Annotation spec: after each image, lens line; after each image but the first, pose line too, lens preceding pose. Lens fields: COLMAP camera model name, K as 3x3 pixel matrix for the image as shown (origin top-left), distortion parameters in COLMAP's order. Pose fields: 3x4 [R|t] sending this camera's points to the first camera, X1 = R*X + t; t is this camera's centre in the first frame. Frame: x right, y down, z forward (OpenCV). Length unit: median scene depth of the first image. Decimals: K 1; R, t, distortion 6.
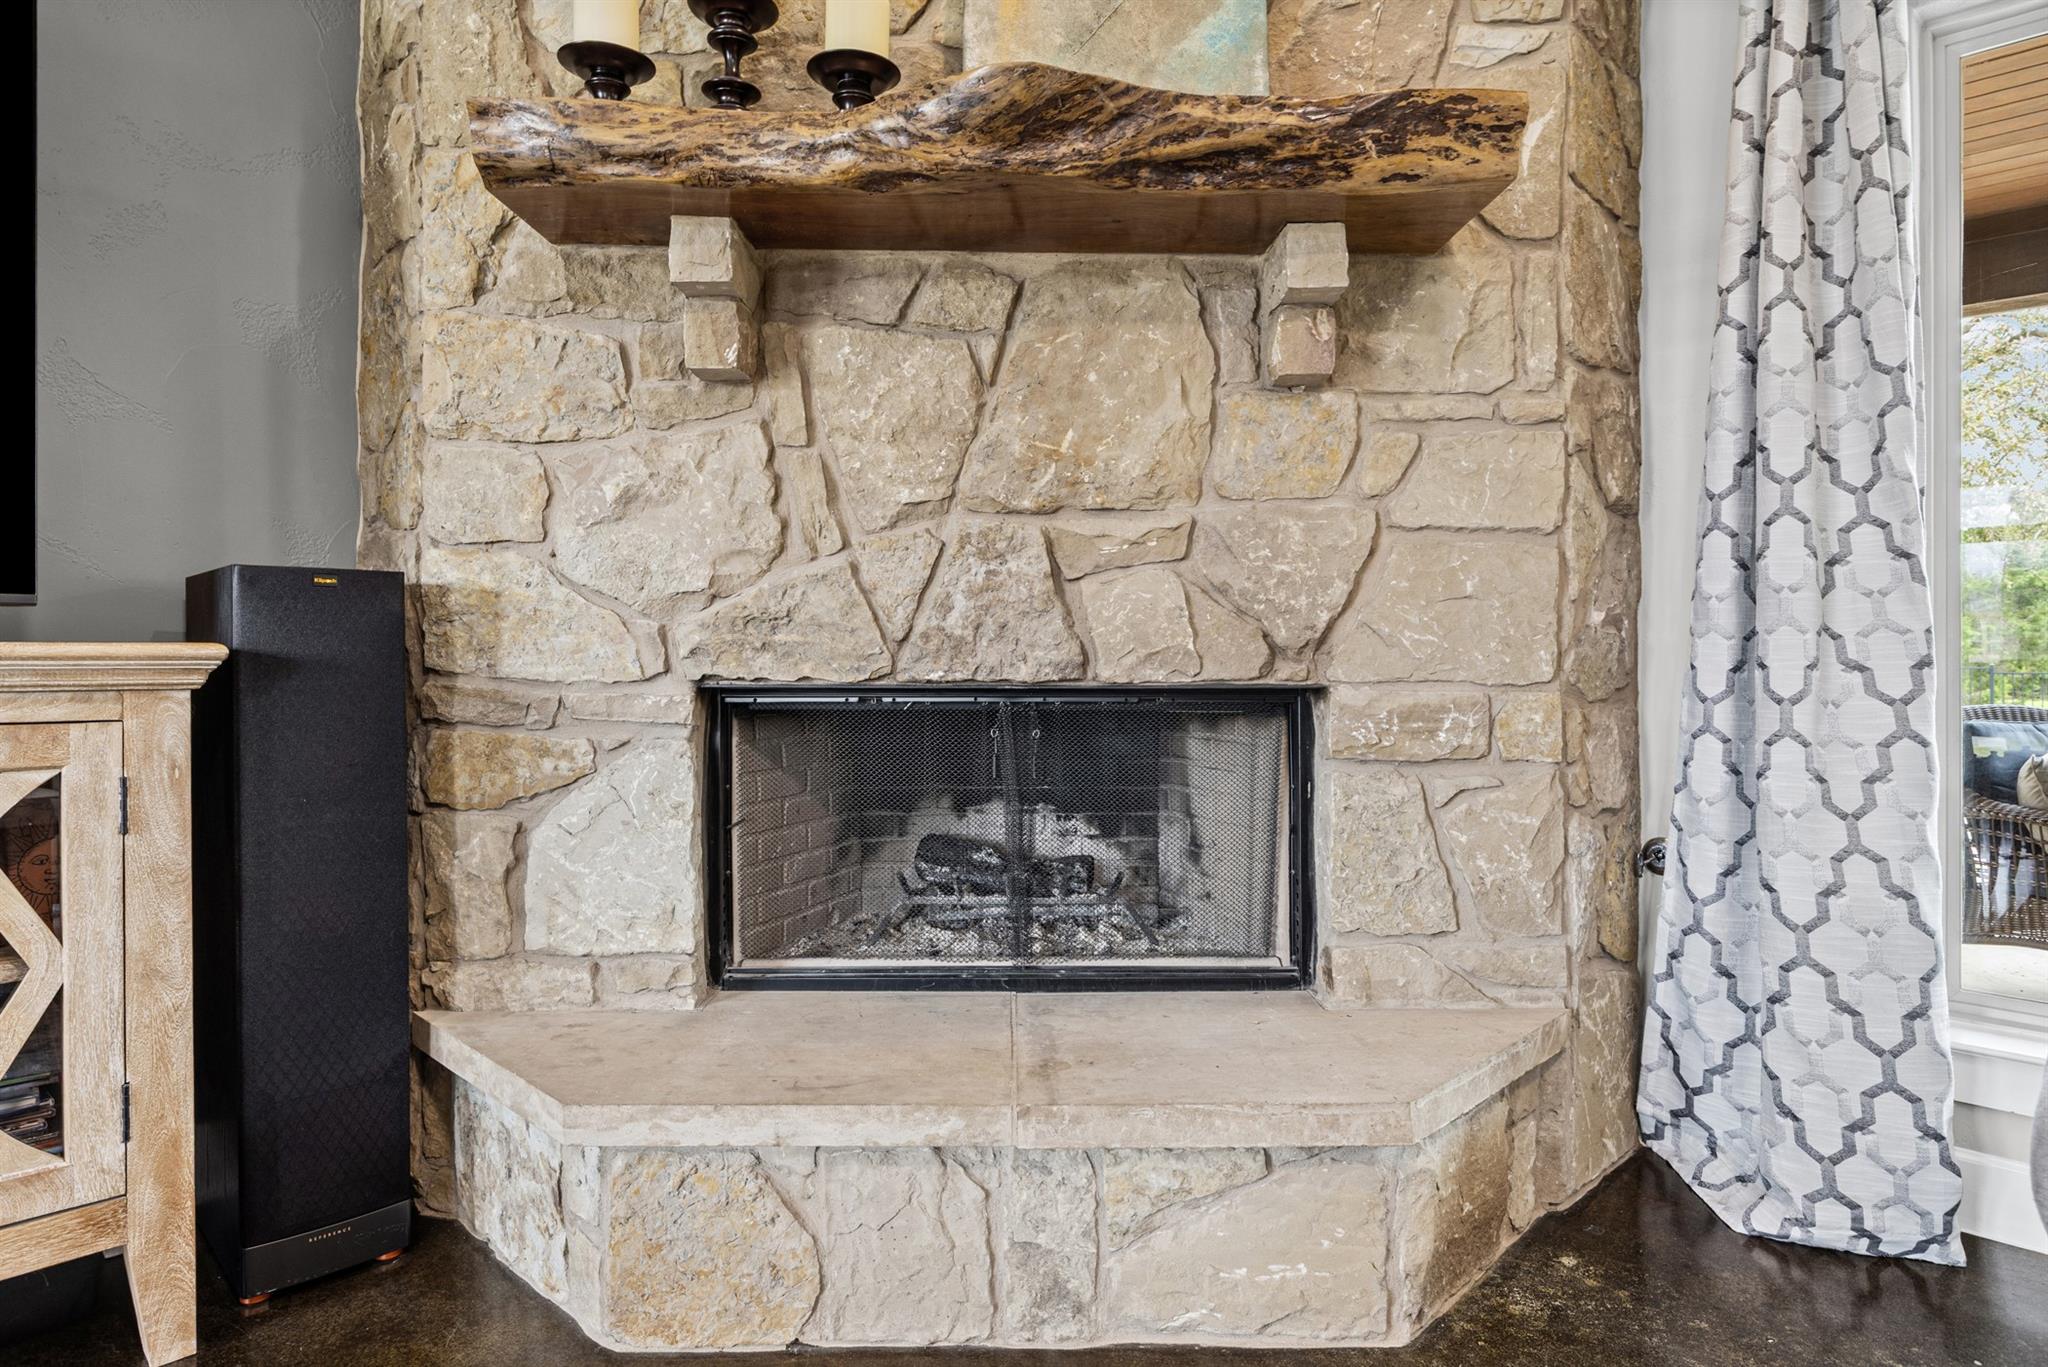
lens RADIAL K [[1133.5, 0, 1030.3], [0, 1133.5, 649.6], [0, 0, 1]] dist [-0.001833, 0.000995]
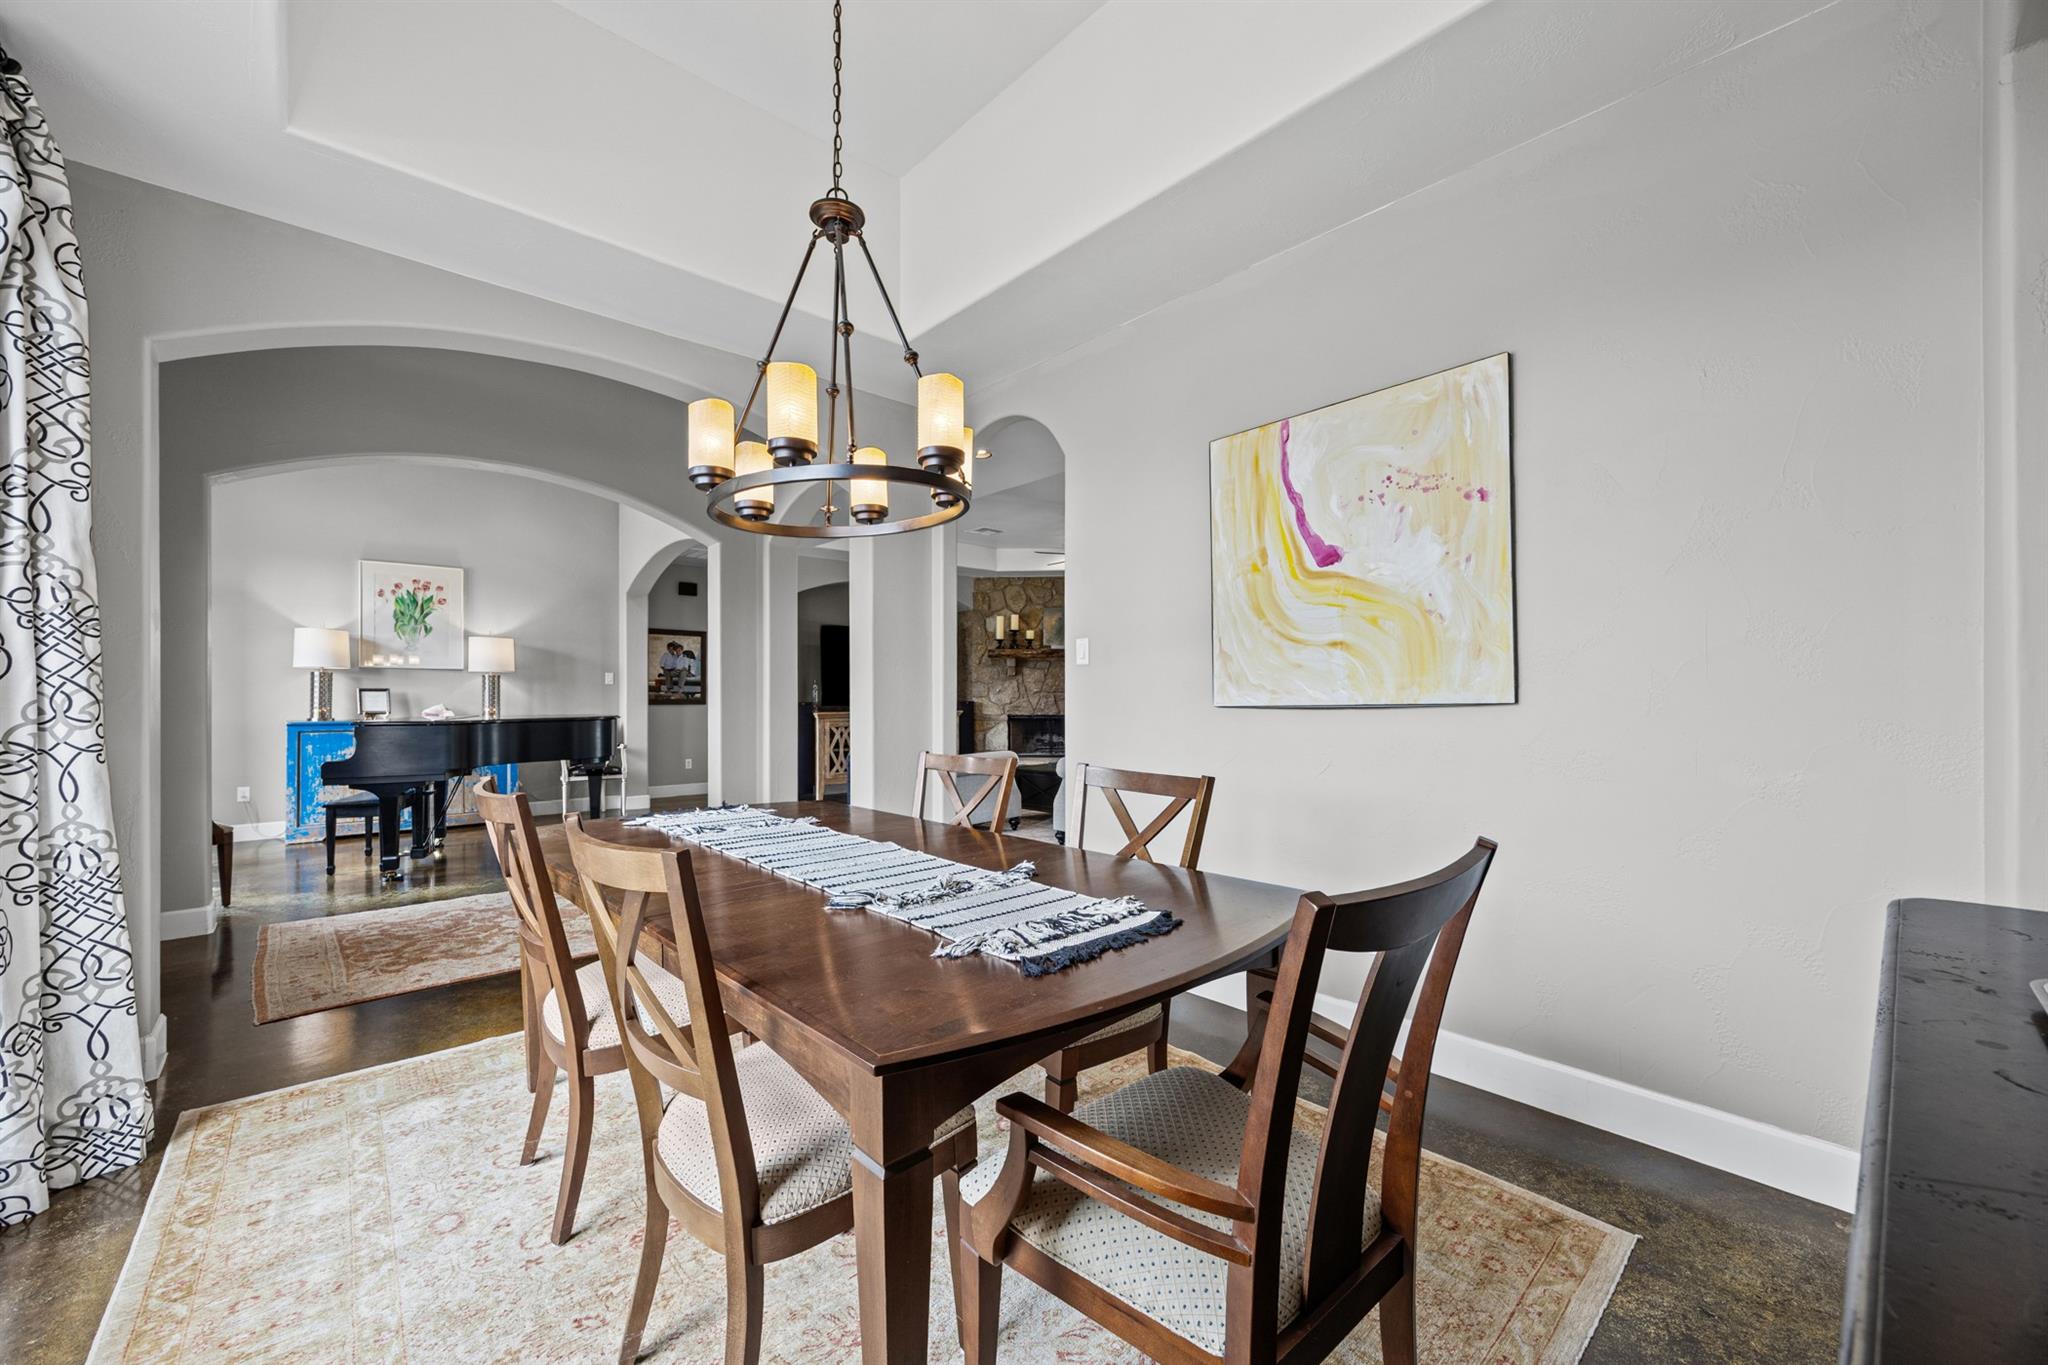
lens RADIAL K [[792.2, 0, 1026.0], [0, 792.2, 689.5], [0, 0, 1]] dist [-0.002570, 0.000022]
pose [[0.997393, -0.007040, -0.071818, 0.206903], [0.006933, 0.999974, -0.001726, -0.133591], [0.071828, 0.001224, 0.997416, -4.280813]]
